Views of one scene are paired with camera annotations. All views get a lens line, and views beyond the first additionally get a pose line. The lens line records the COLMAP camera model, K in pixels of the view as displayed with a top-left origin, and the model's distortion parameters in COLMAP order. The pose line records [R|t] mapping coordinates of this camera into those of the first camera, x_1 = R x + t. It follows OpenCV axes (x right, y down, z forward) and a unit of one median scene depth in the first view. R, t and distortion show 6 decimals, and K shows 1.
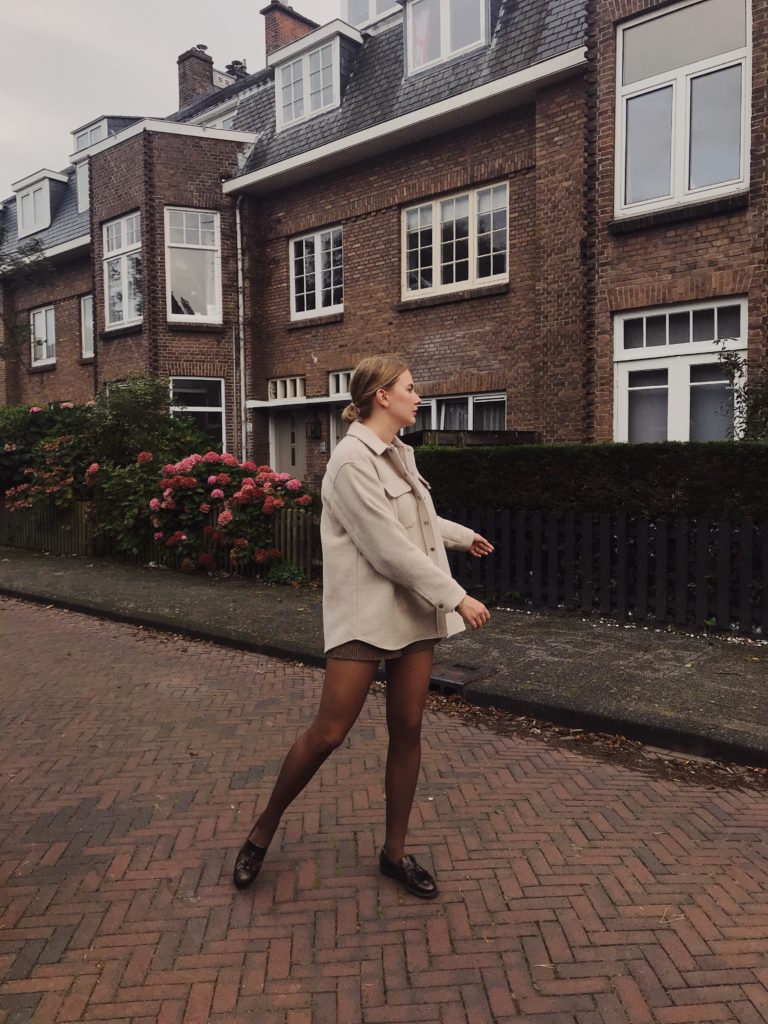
lens RADIAL K [[830.7, 0, 389.5], [0, 830.7, 524.0], [0, 0, 1]] dist [0.002950, 0.014396]
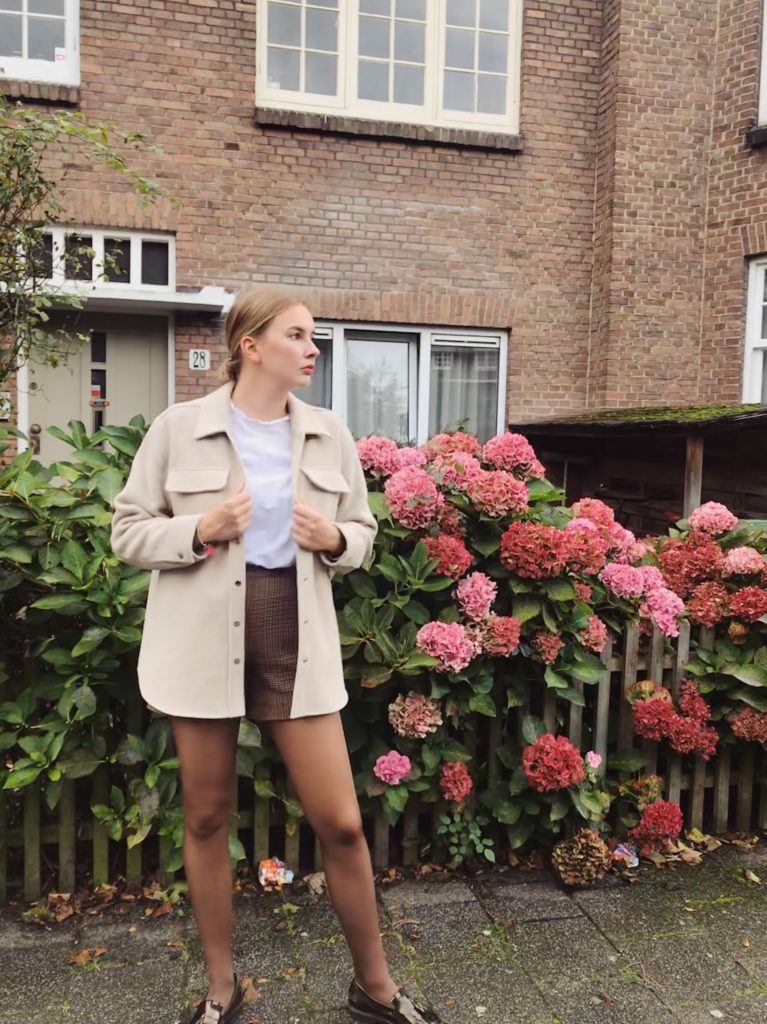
lens RADIAL K [[899.8, 0, 383.5], [0, 899.8, 512.0], [0, 0, 1]] dist [0.001840, -0.015024]
pose [[0.564194, -0.041363, 0.824605, -0.463262], [0.032483, 0.999083, 0.027890, -0.067853], [-0.825003, 0.011051, 0.565021, 0.835229]]
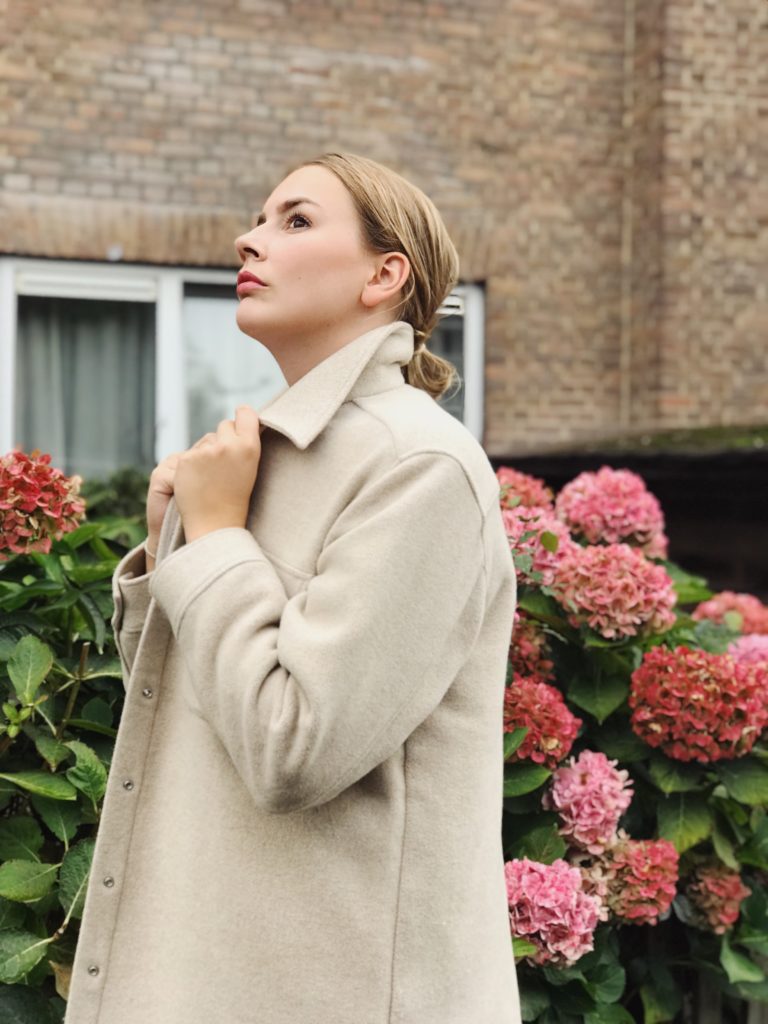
lens RADIAL K [[1620.4, 0, 384.0], [0, 1620.4, 512.0], [0, 0, 1]] dist [0.030493, 0.029168]
pose [[0.464336, 0.004234, 0.885649, -0.454106], [0.050764, 0.998217, -0.031387, -0.070427], [-0.884203, 0.059533, 0.463293, 0.871744]]
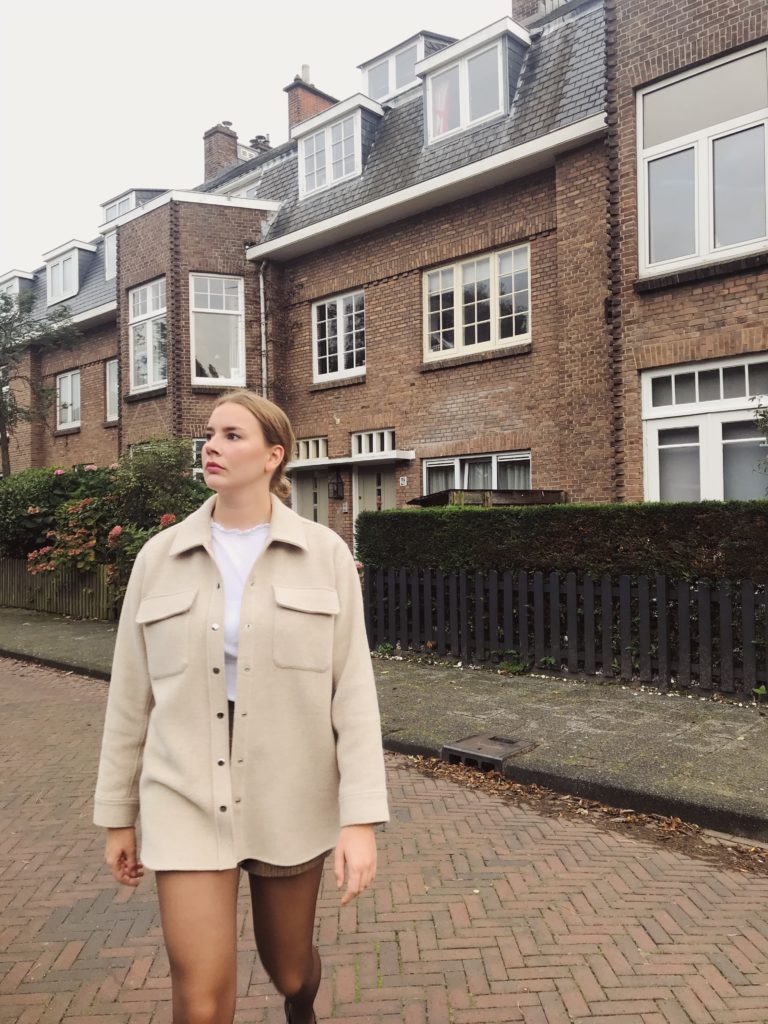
lens RADIAL K [[827.6, 0, 385.7], [0, 827.6, 529.4], [0, 0, 1]] dist [0.030291, -0.050602]
pose [[0.999632, -0.005508, -0.026576, -0.007238], [0.003769, 0.997875, -0.065043, -0.002658], [0.026878, 0.064919, 0.997529, 0.017684]]
